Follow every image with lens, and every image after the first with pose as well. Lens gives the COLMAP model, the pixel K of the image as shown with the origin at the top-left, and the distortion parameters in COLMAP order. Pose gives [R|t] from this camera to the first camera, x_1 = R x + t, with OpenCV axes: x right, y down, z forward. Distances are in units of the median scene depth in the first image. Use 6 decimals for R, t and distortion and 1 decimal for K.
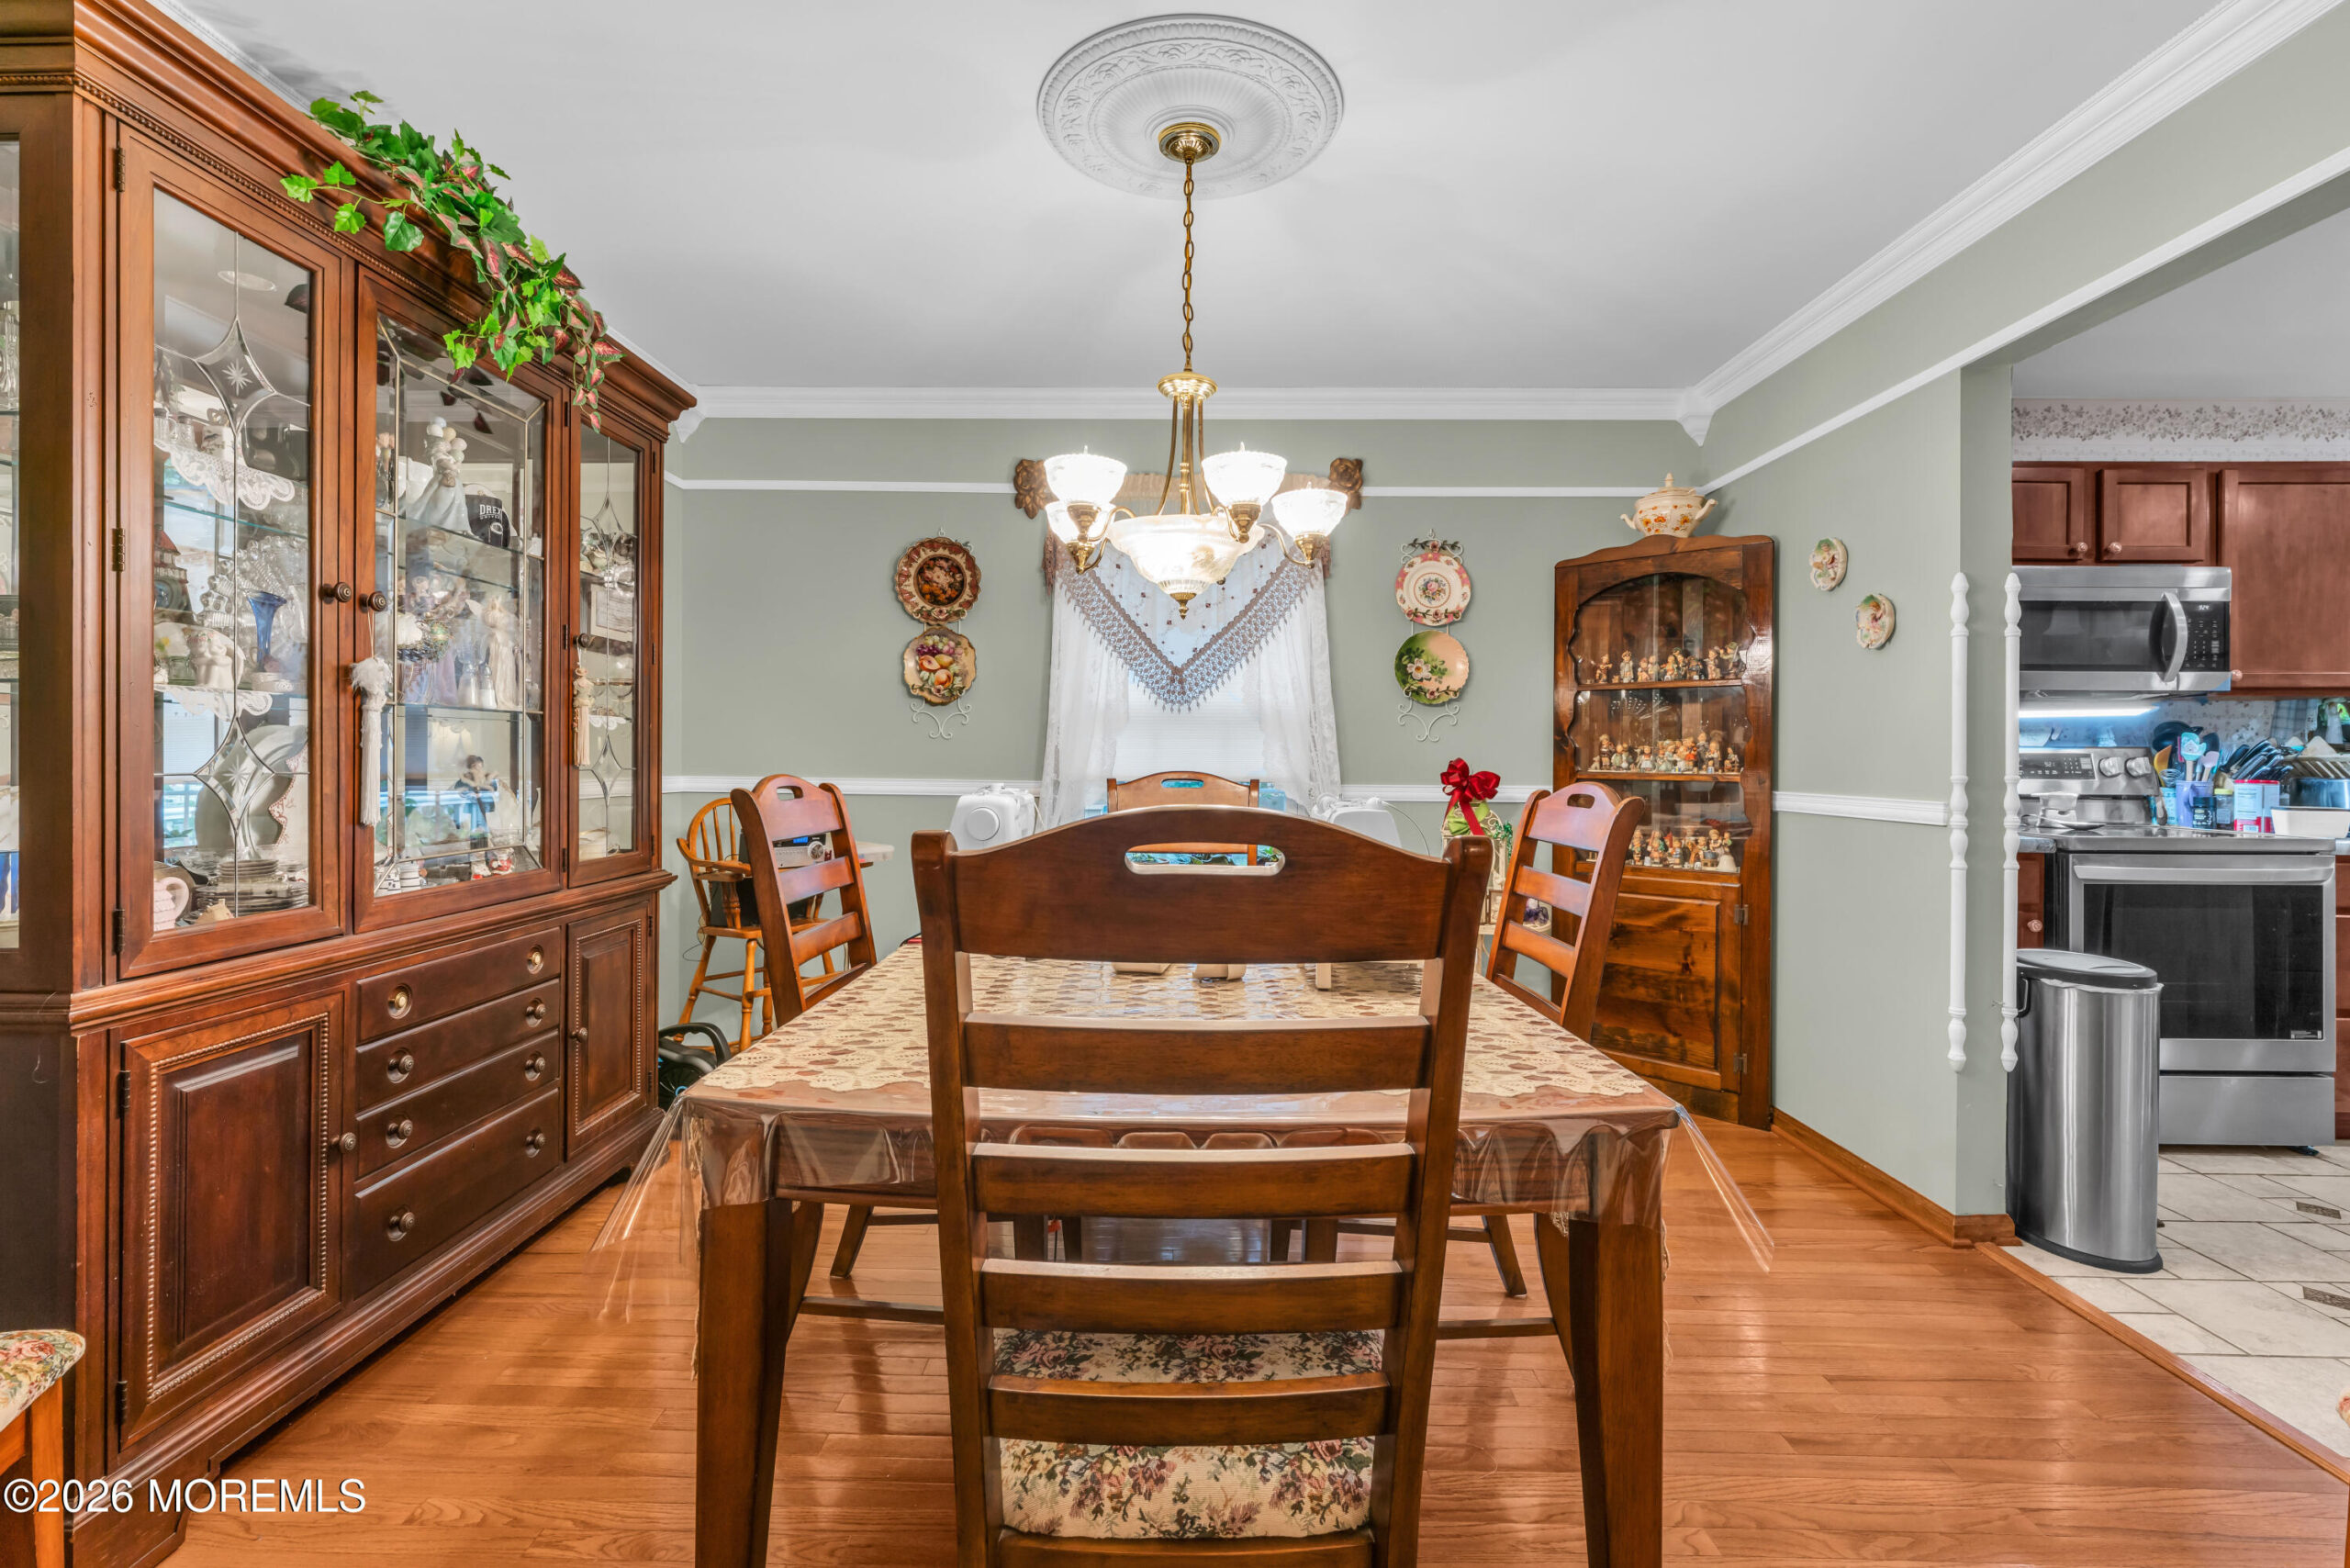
lens RADIAL K [[1029.6, 0, 1170.3], [0, 1029.6, 762.3], [0, 0, 1]] dist [-0.001494, -0.000157]
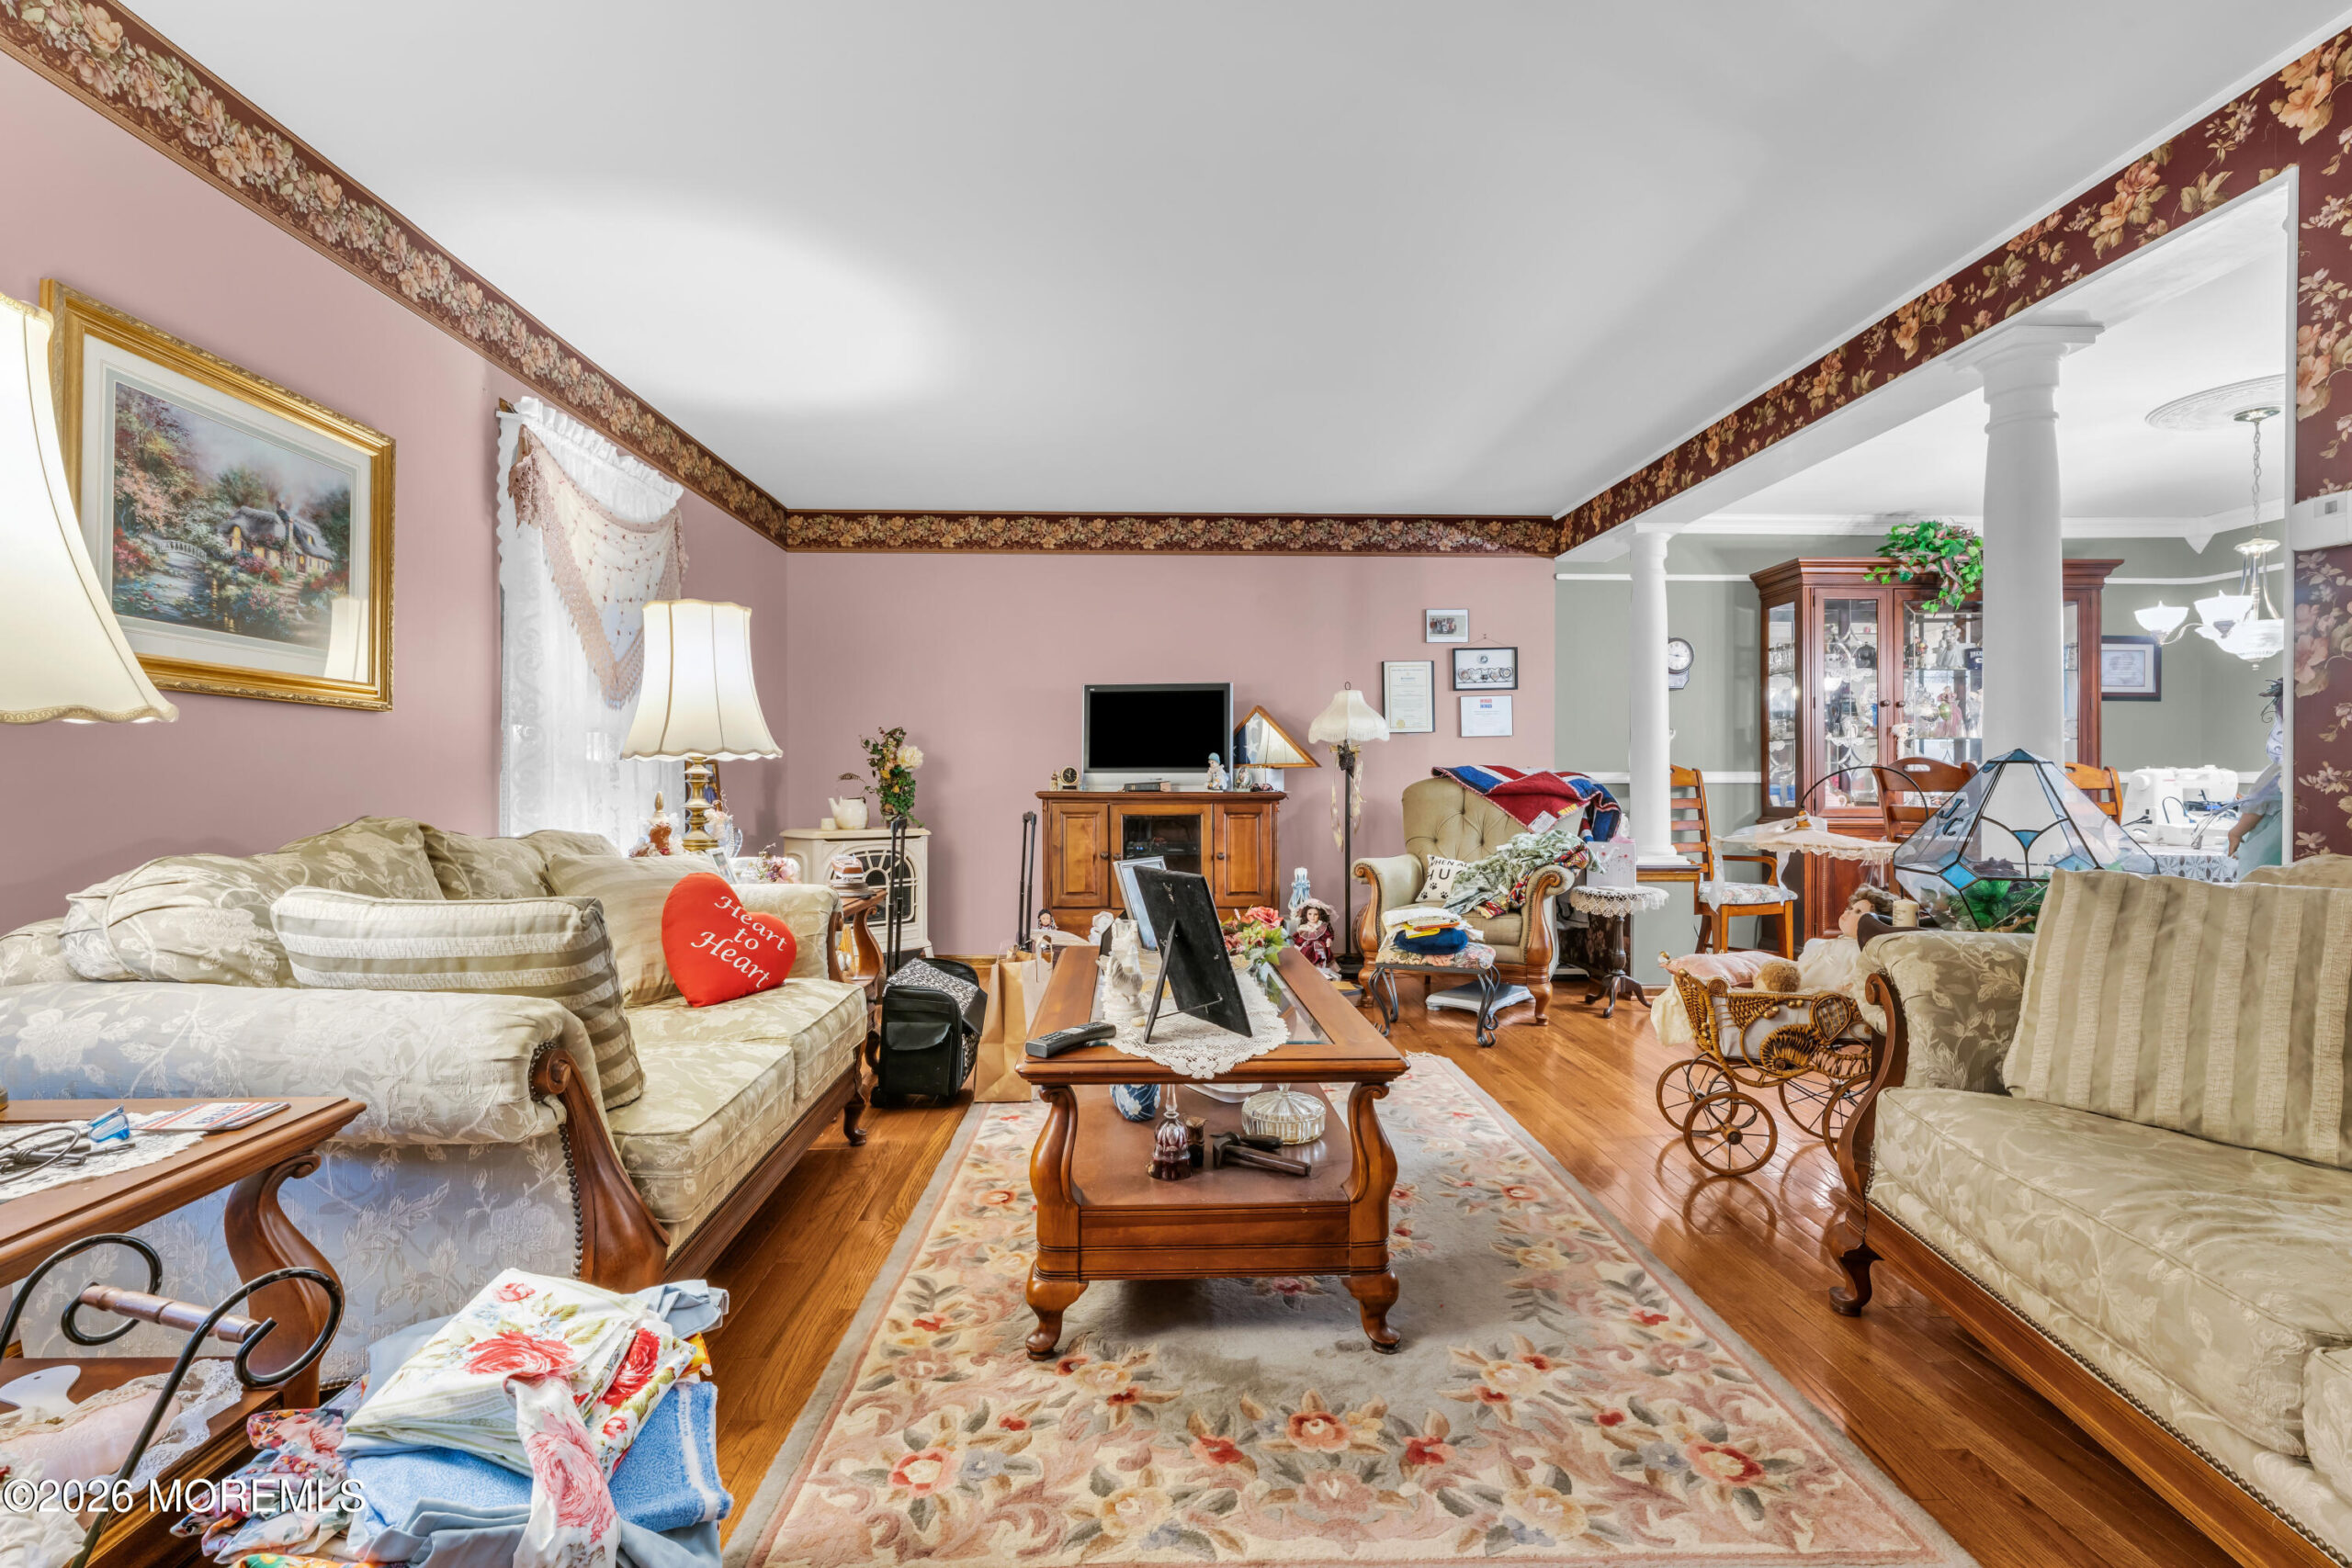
lens RADIAL K [[1097.8, 0, 1169.6], [0, 1097.8, 775.3], [0, 0, 1]] dist [-0.000625, -0.000341]
pose [[0.060481, -0.014066, -0.998070, 2.272882], [-0.011555, 0.999824, -0.014791, 0.115270], [0.998102, 0.012427, 0.060308, -1.272315]]
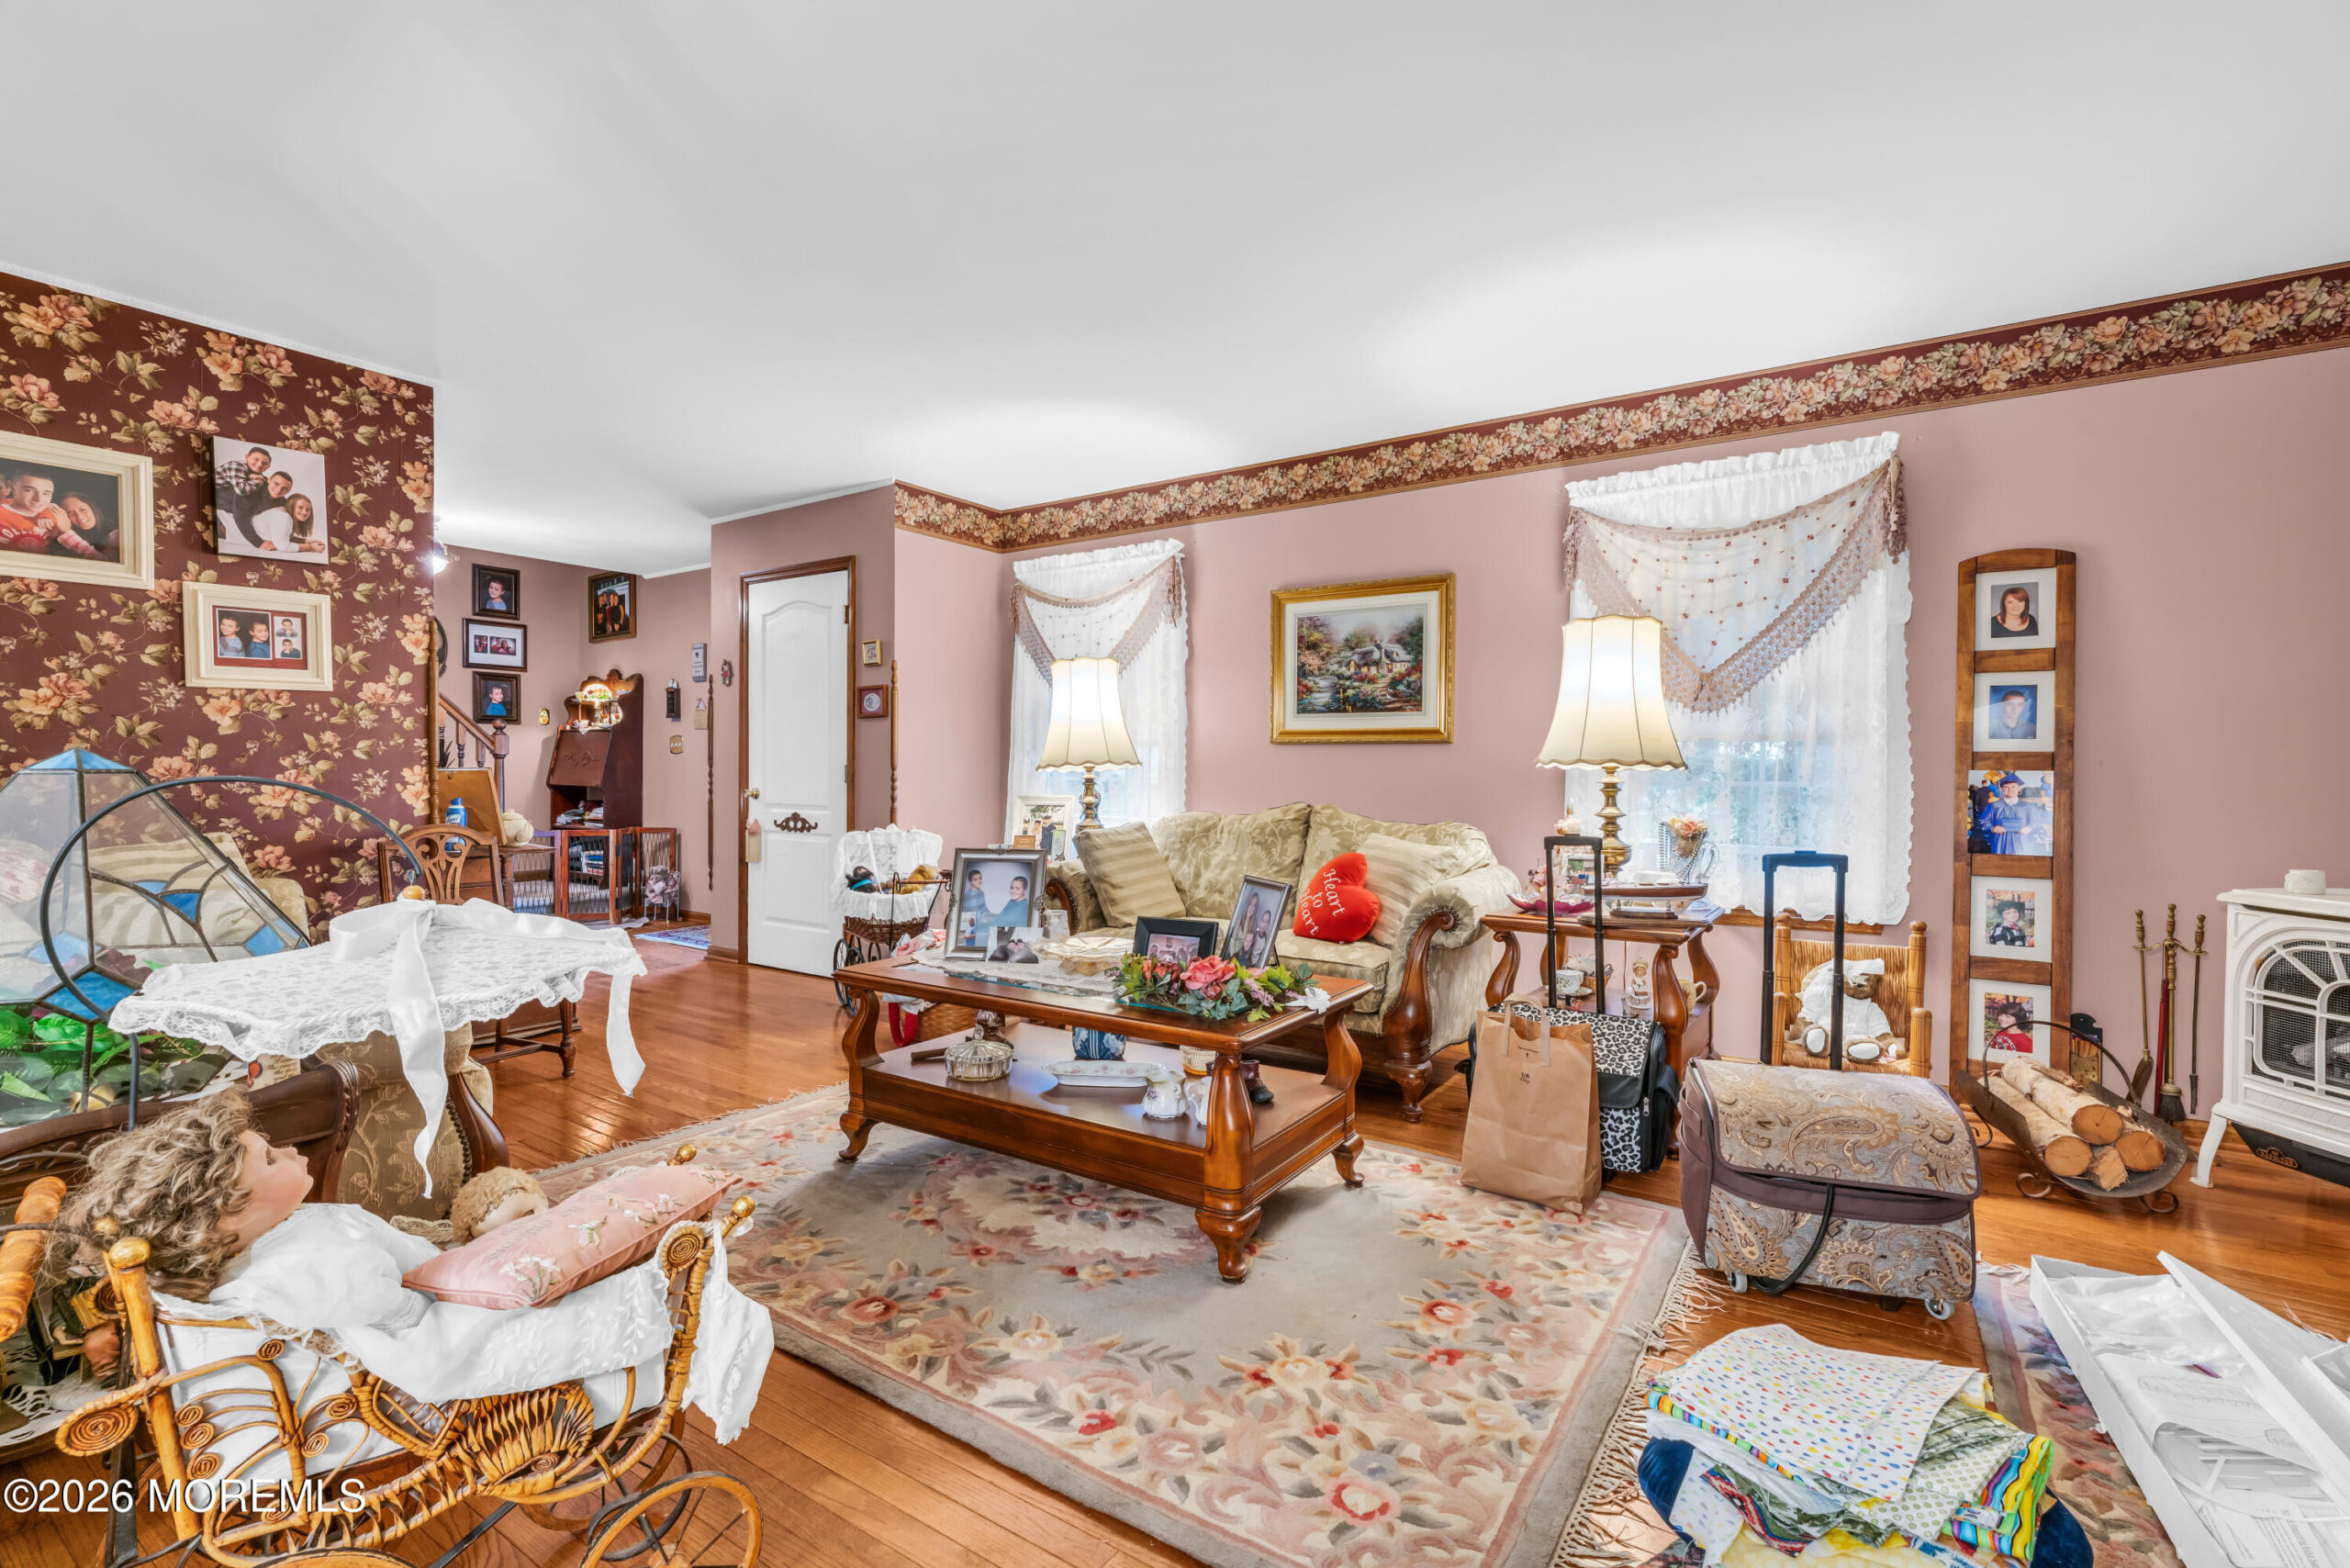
lens RADIAL K [[1097.0, 0, 1183.0], [0, 1097.0, 785.7], [0, 0, 1]] dist [-0.000625, -0.000341]
pose [[-0.830185, -0.020461, 0.557112, -4.225110], [-0.005365, 0.999573, 0.028716, -0.067147], [-0.557461, 0.020850, -0.829941, 2.418606]]
